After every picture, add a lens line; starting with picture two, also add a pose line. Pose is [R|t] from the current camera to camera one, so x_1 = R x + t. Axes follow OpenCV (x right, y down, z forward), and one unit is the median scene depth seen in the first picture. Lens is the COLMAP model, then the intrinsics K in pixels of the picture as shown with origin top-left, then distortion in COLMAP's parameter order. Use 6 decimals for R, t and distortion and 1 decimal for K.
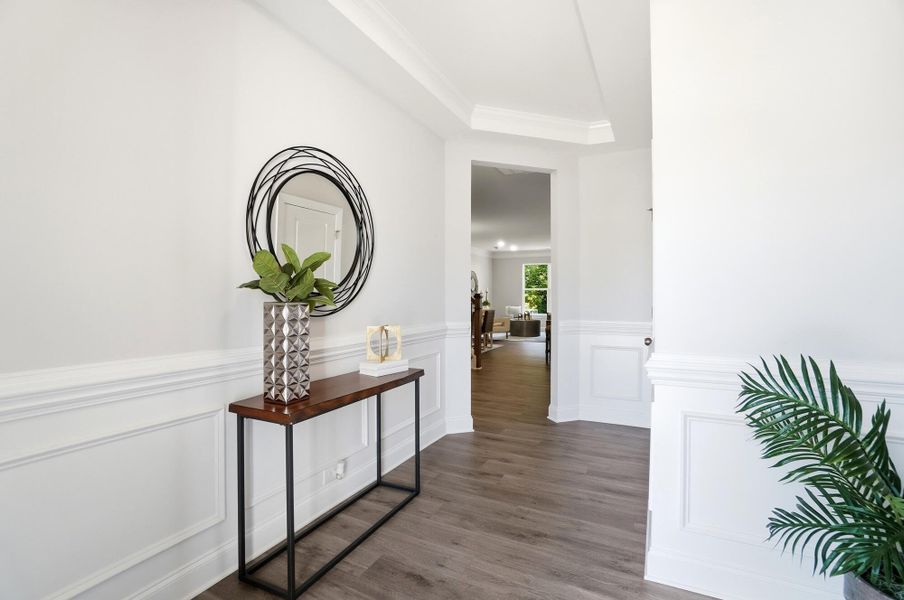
lens RADIAL K [[413.2, 0, 449.3], [0, 413.2, 288.2], [0, 0, 1]] dist [-0.059935, 0.024352]
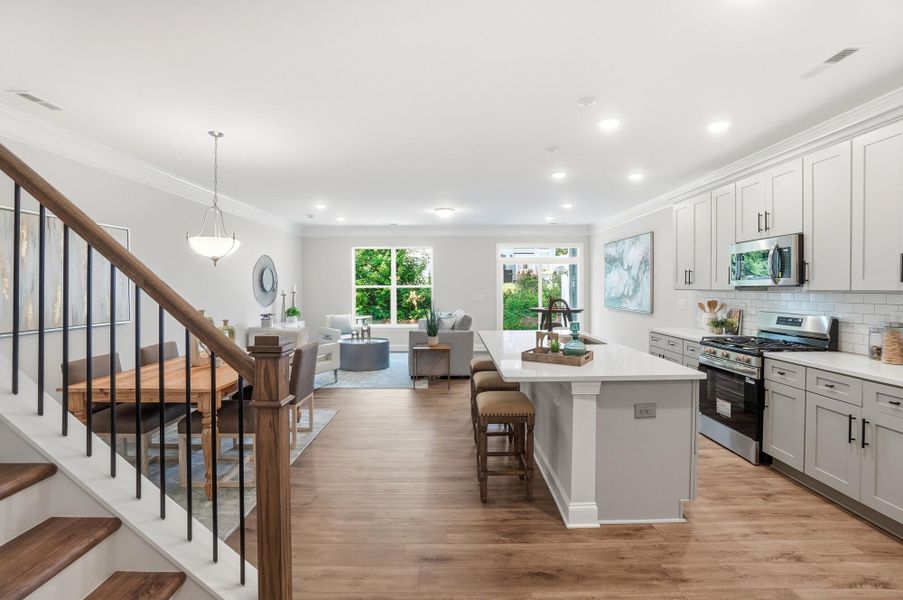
lens RADIAL K [[410.1, 0, 448.8], [0, 410.1, 291.2], [0, 0, 1]] dist [-0.062888, 0.022495]
pose [[0.893673, -0.005741, 0.448683, 0.034404], [-0.006621, 0.999641, 0.025979, -0.009481], [-0.448670, -0.026188, 0.893314, 0.457167]]
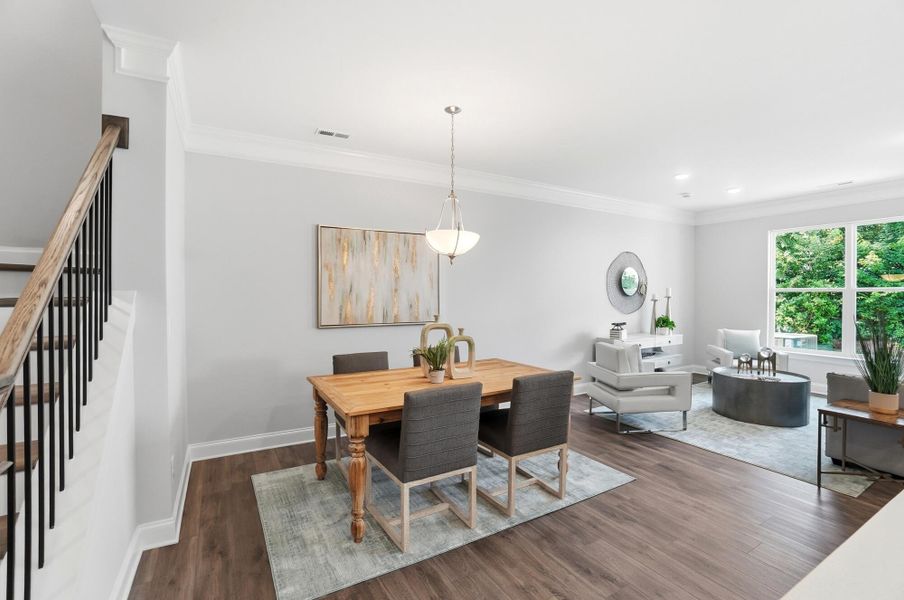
lens RADIAL K [[407.5, 0, 451.1], [0, 407.5, 295.9], [0, 0, 1]] dist [-0.058791, 0.022591]
pose [[0.838068, 0.006155, -0.545531, 0.154296], [0.009354, 0.999627, 0.025649, -0.005728], [0.545485, -0.026599, 0.837698, 0.583970]]
